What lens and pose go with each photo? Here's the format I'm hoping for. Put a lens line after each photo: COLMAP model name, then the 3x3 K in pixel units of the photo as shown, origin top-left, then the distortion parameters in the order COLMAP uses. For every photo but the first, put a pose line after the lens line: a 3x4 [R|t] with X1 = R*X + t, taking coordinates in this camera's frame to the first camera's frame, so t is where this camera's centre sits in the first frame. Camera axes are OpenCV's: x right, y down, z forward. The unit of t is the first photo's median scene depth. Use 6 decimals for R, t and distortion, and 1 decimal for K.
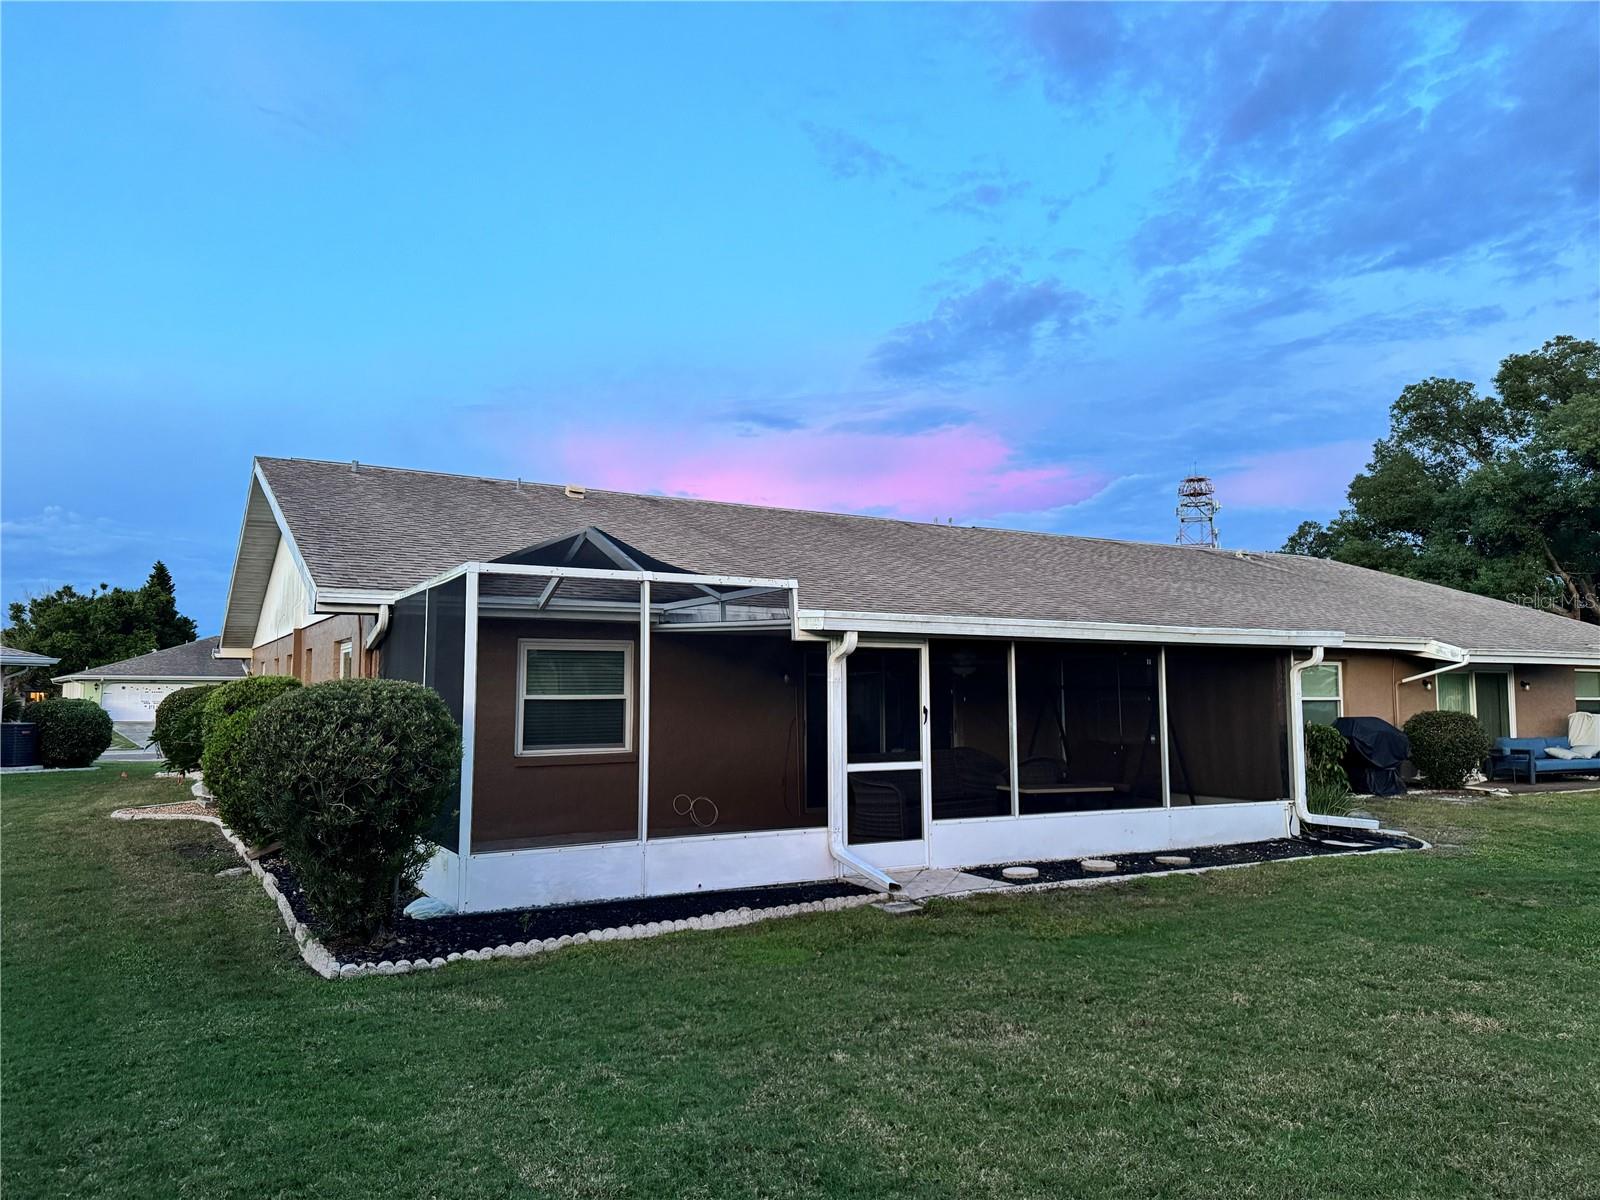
lens RADIAL K [[1113.4, 0, 800.4], [0, 1113.4, 590.1], [0, 0, 1]] dist [0.075667, -0.103648]
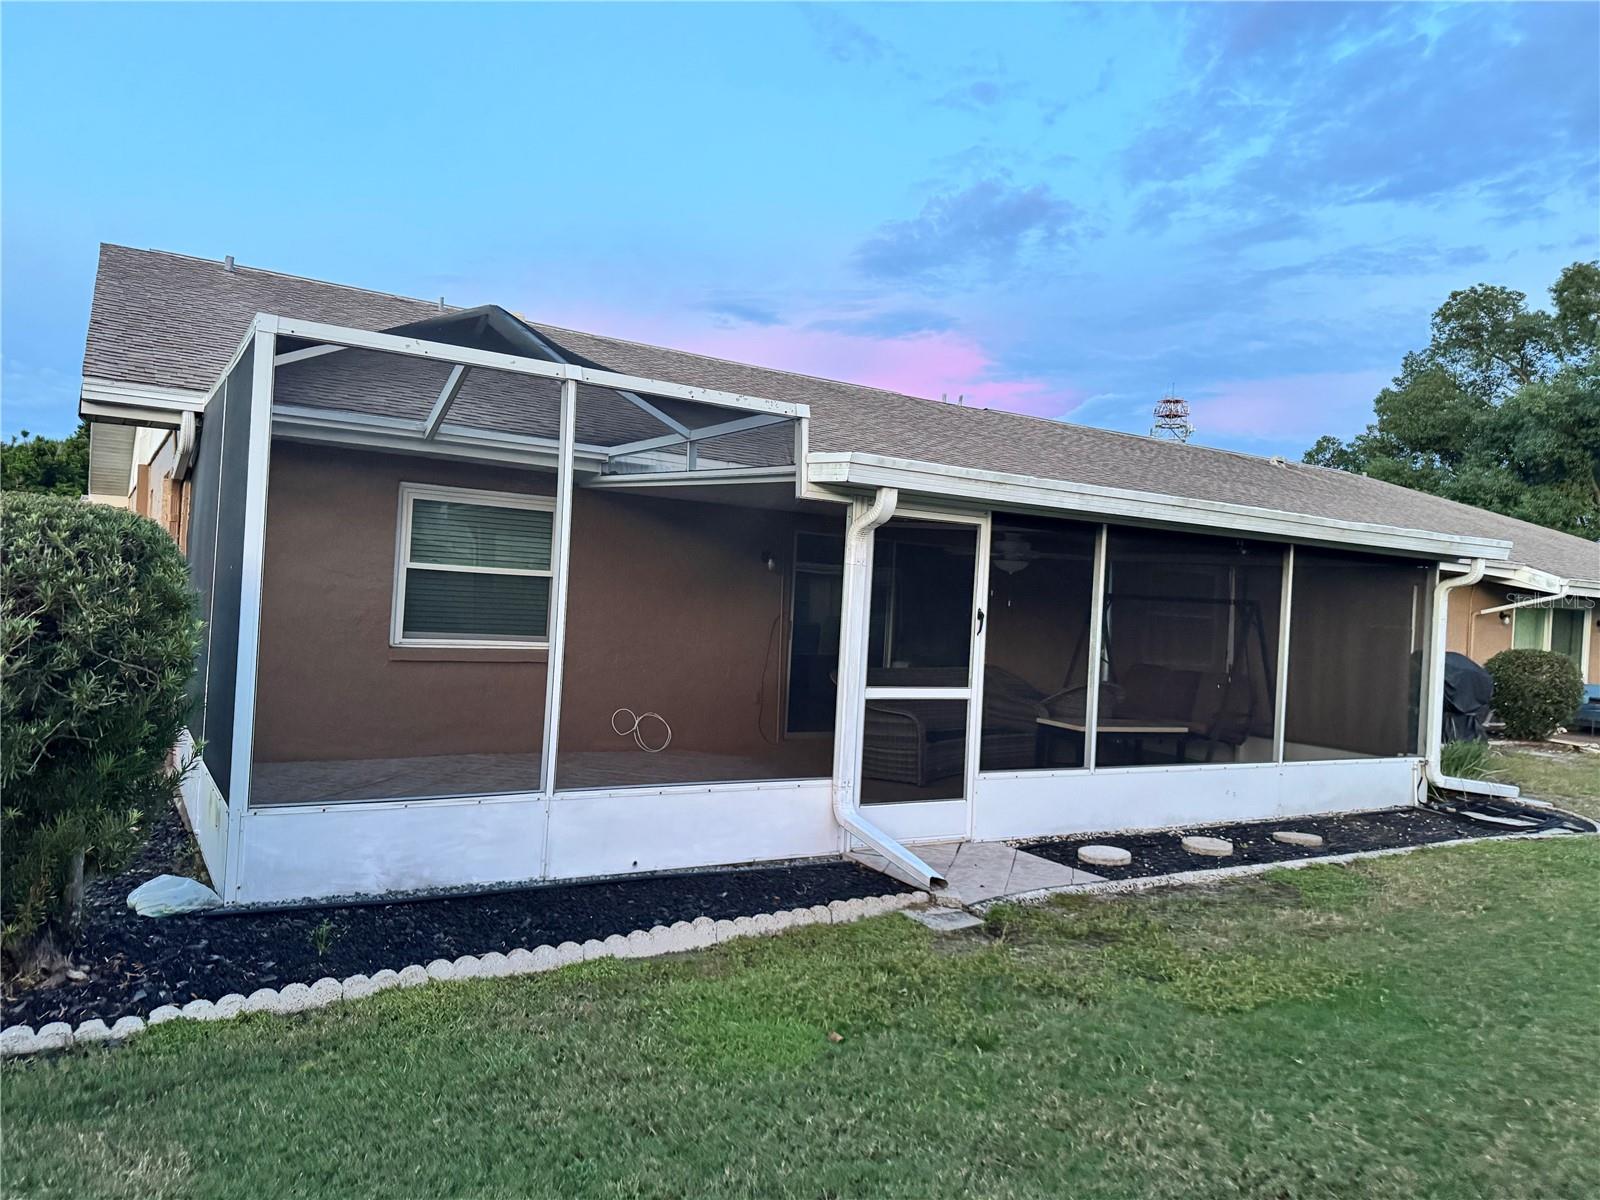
lens RADIAL K [[1113.4, 0, 800.4], [0, 1113.4, 590.1], [0, 0, 1]] dist [0.075667, -0.103648]
pose [[0.997786, 0.057089, 0.034120, -0.021817], [-0.059880, 0.994380, 0.087313, 0.038299], [-0.028944, -0.089163, 0.995596, 0.311792]]
